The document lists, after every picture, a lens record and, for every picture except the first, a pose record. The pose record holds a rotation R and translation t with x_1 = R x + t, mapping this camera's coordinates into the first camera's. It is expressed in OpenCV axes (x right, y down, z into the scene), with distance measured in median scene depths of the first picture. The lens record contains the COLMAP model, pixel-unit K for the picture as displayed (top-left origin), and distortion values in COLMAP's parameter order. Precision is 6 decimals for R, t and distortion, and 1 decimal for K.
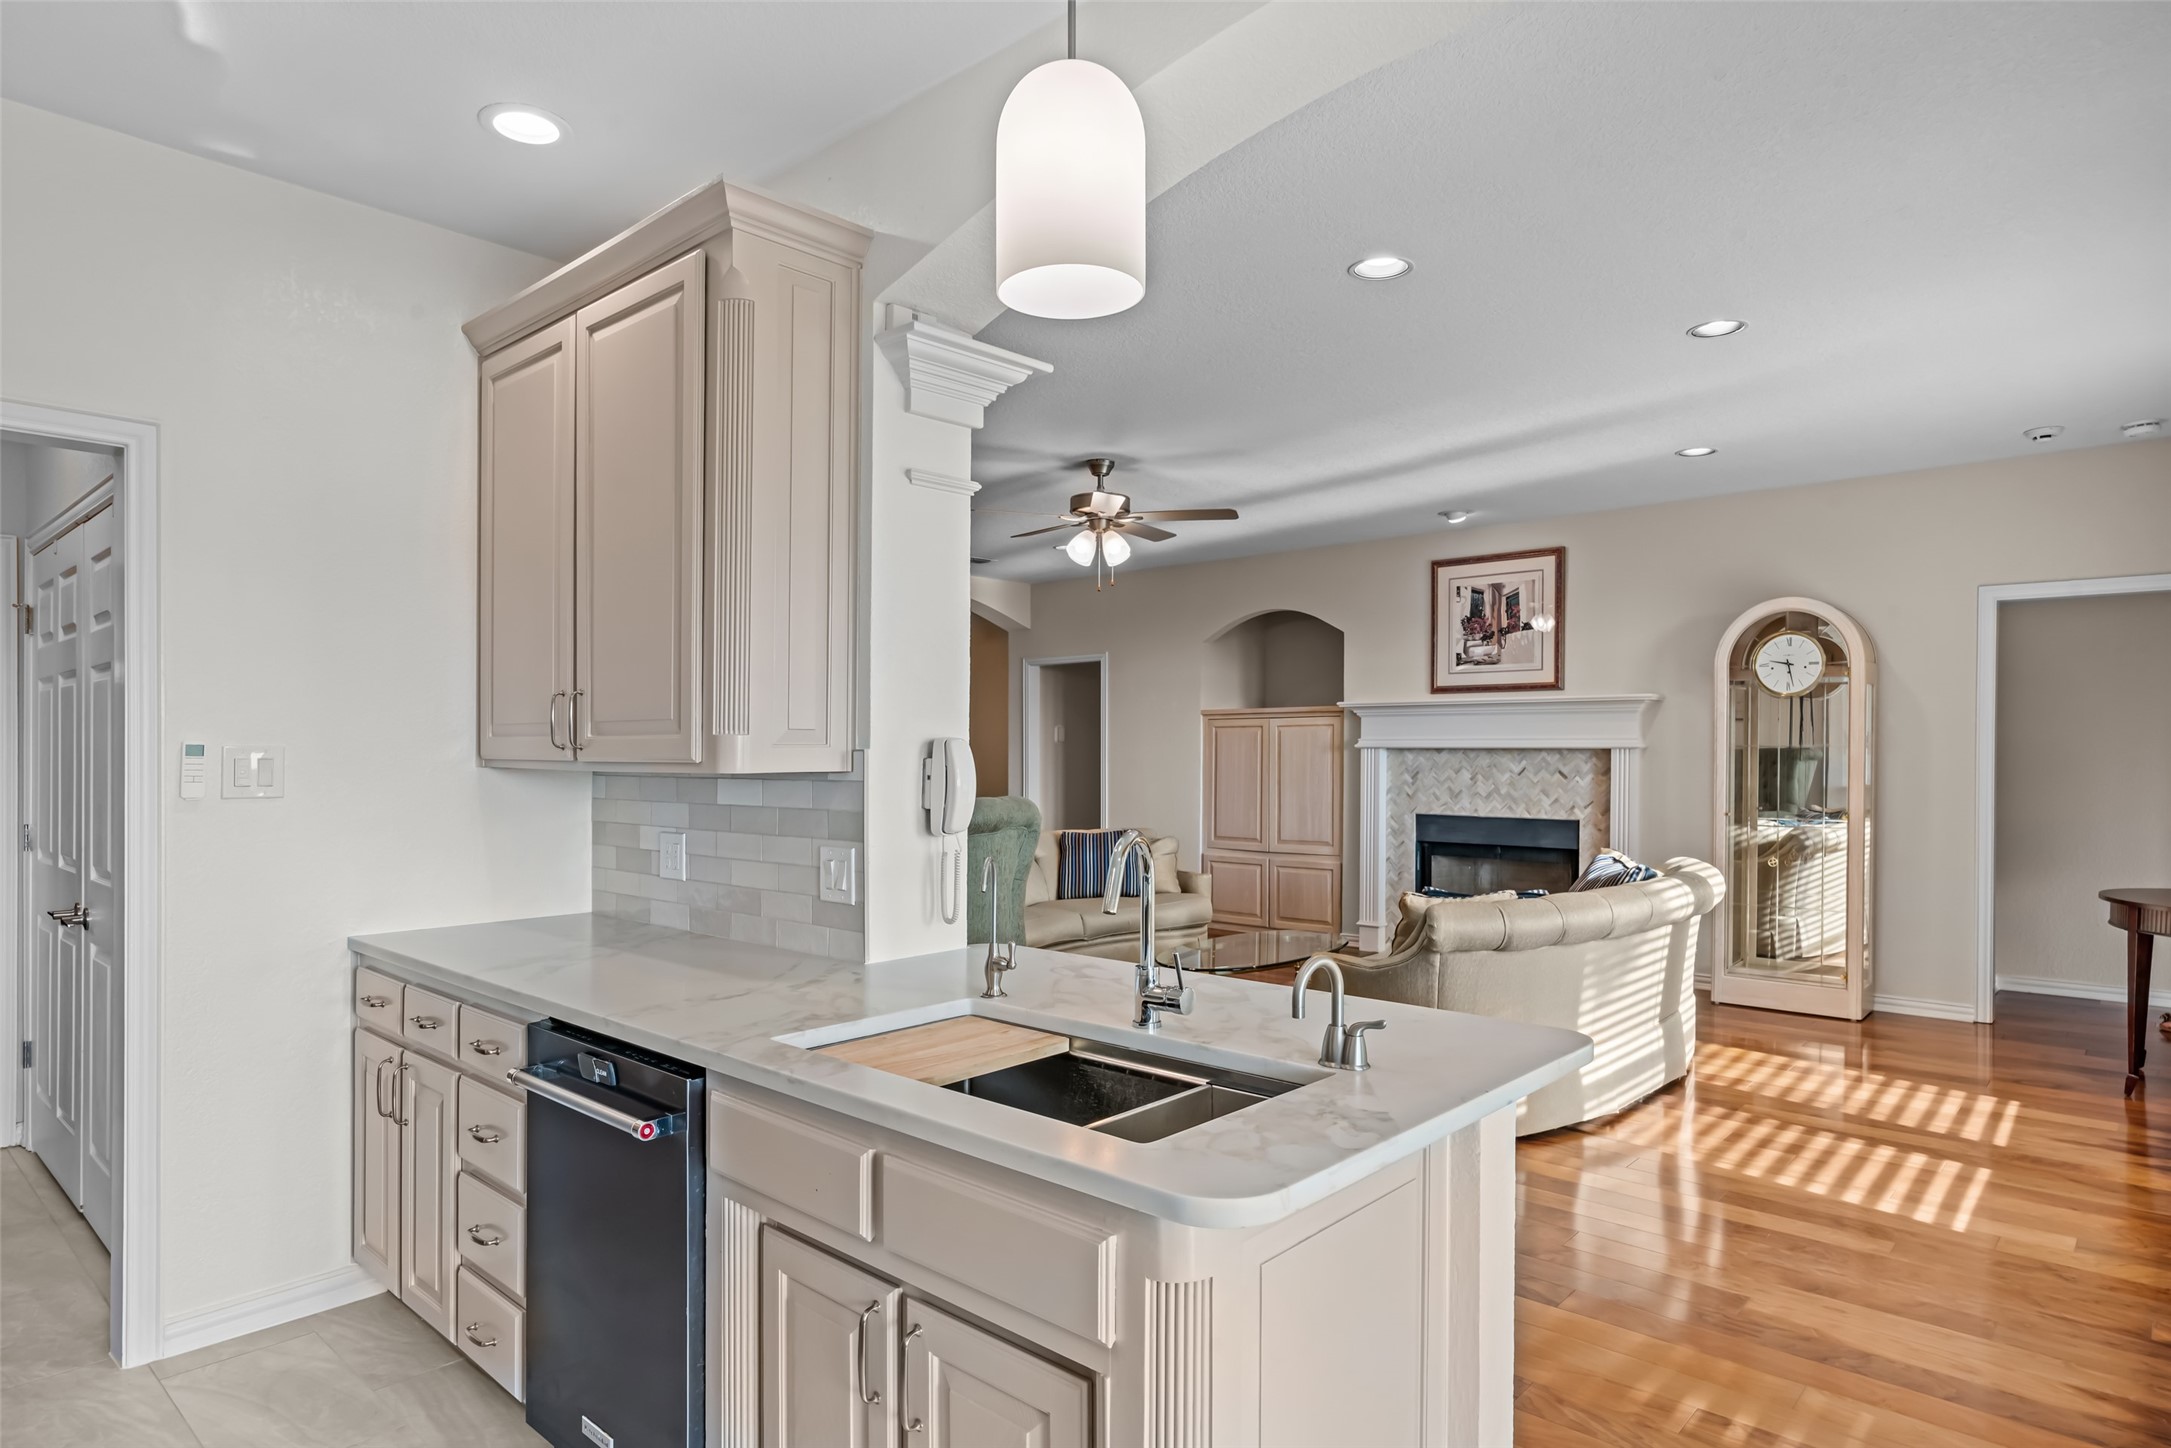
lens RADIAL K [[1224.1, 0, 1099.3], [0, 1224.1, 774.4], [0, 0, 1]] dist [-0.008646, 0.002888]
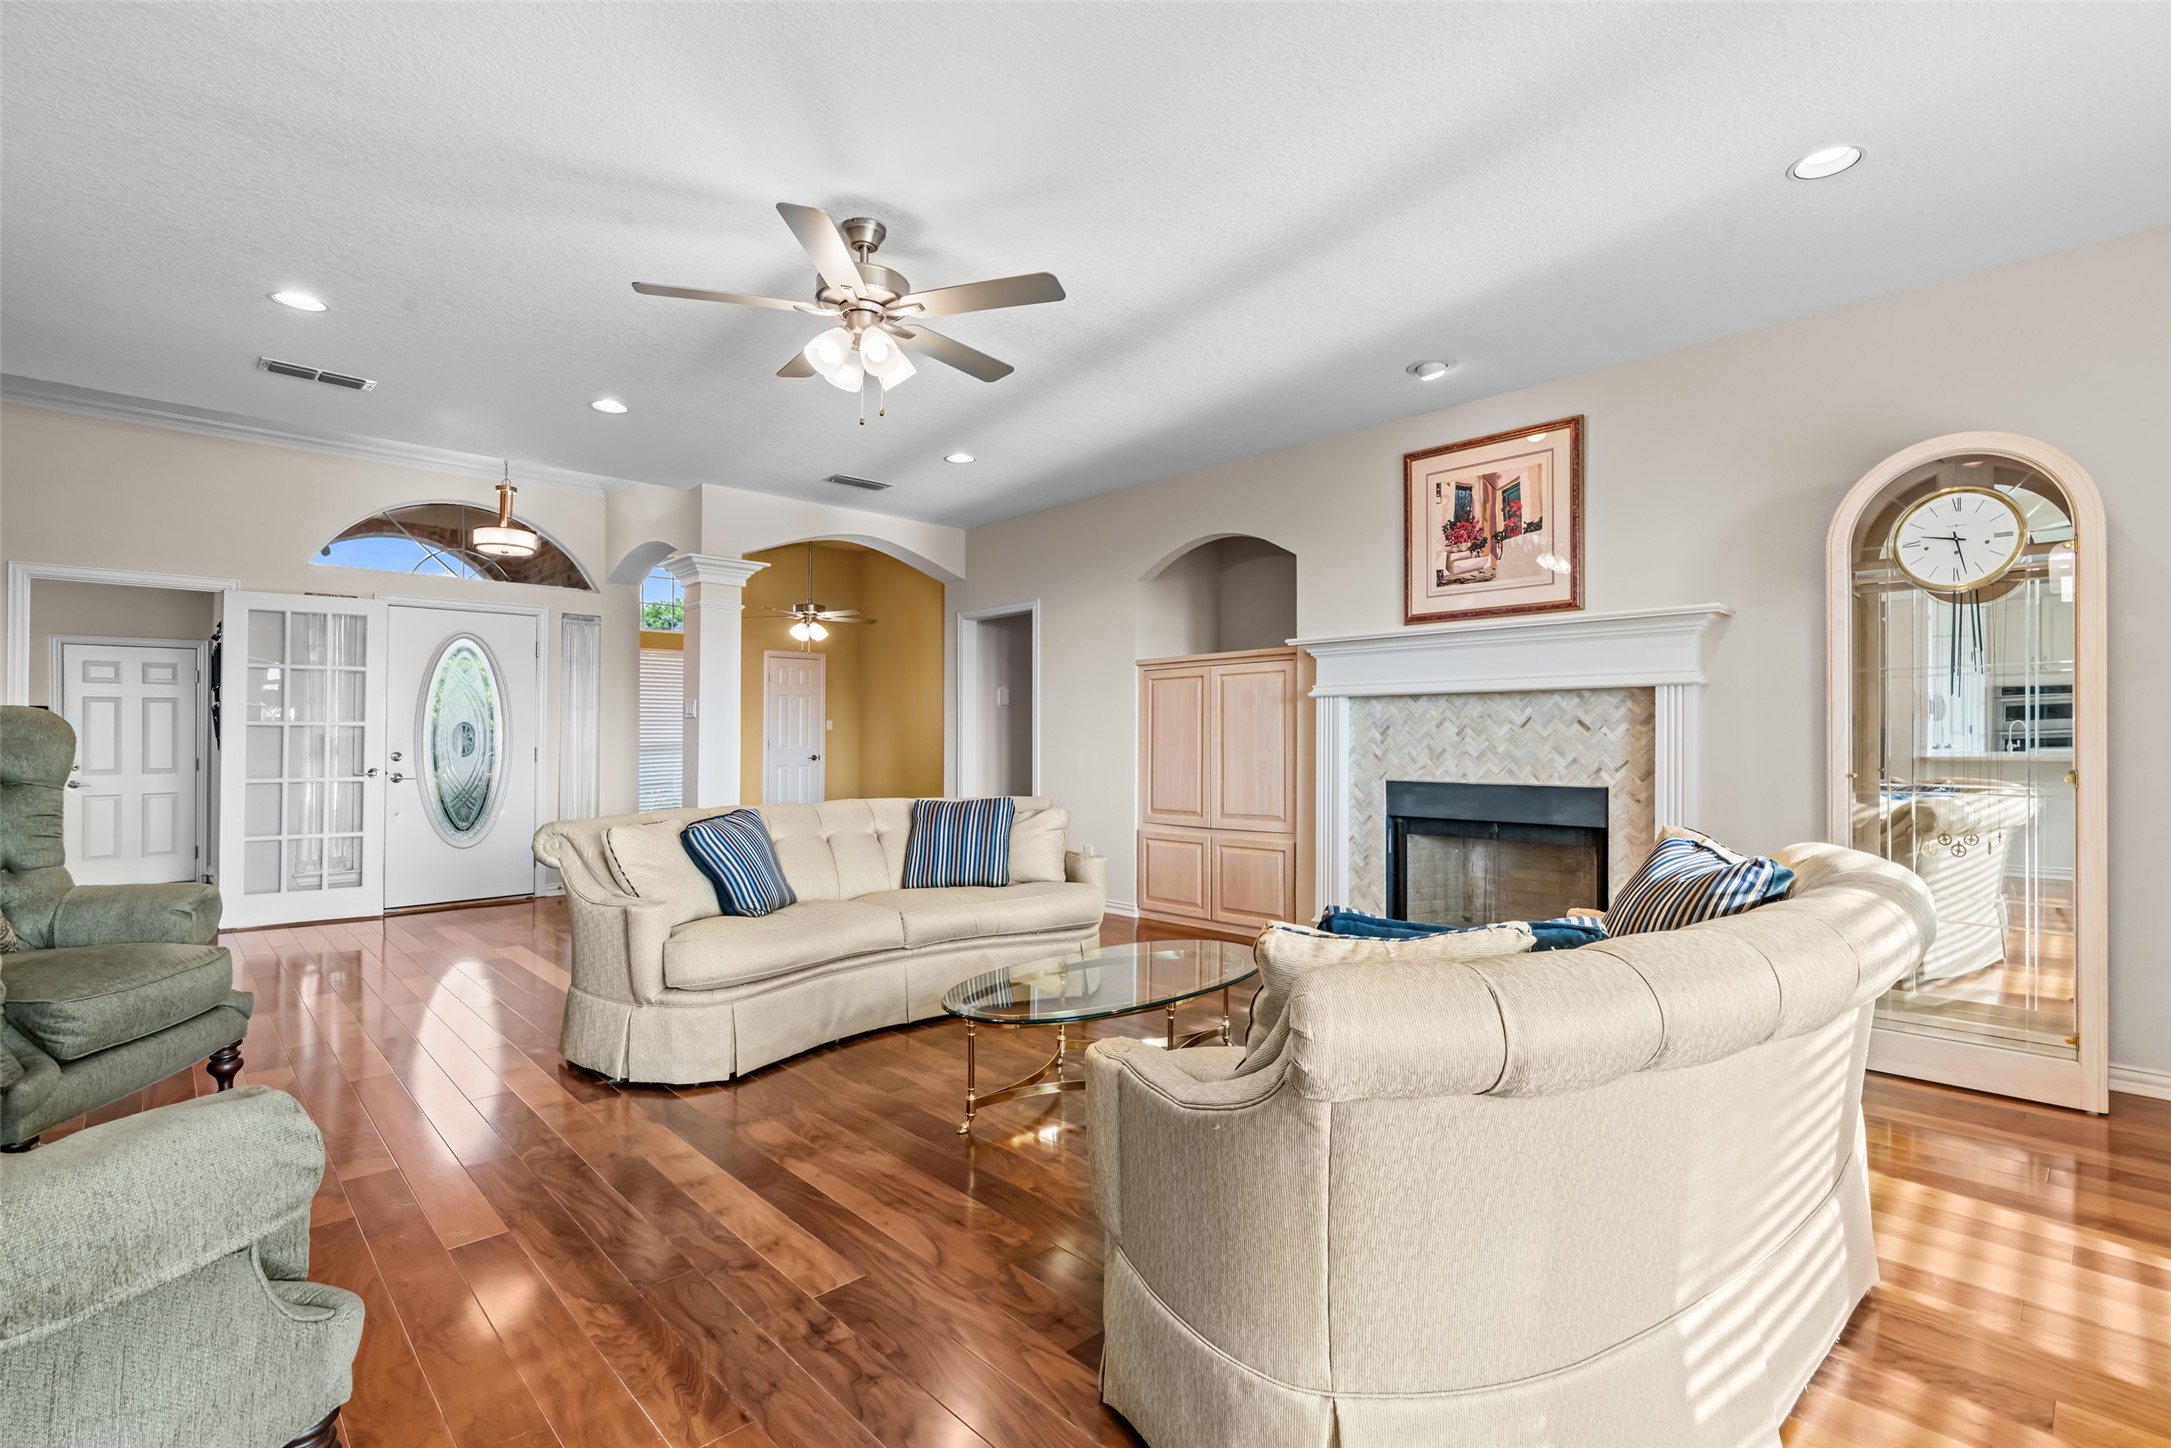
lens RADIAL K [[996.5, 0, 1100.7], [0, 996.5, 733.1], [0, 0, 1]] dist [-0.010914, 0.004397]
pose [[0.997920, 0.001350, -0.064444, 0.123910], [-0.003321, 0.999530, -0.030474, 0.023148], [0.064373, 0.030625, 0.997456, 0.373101]]
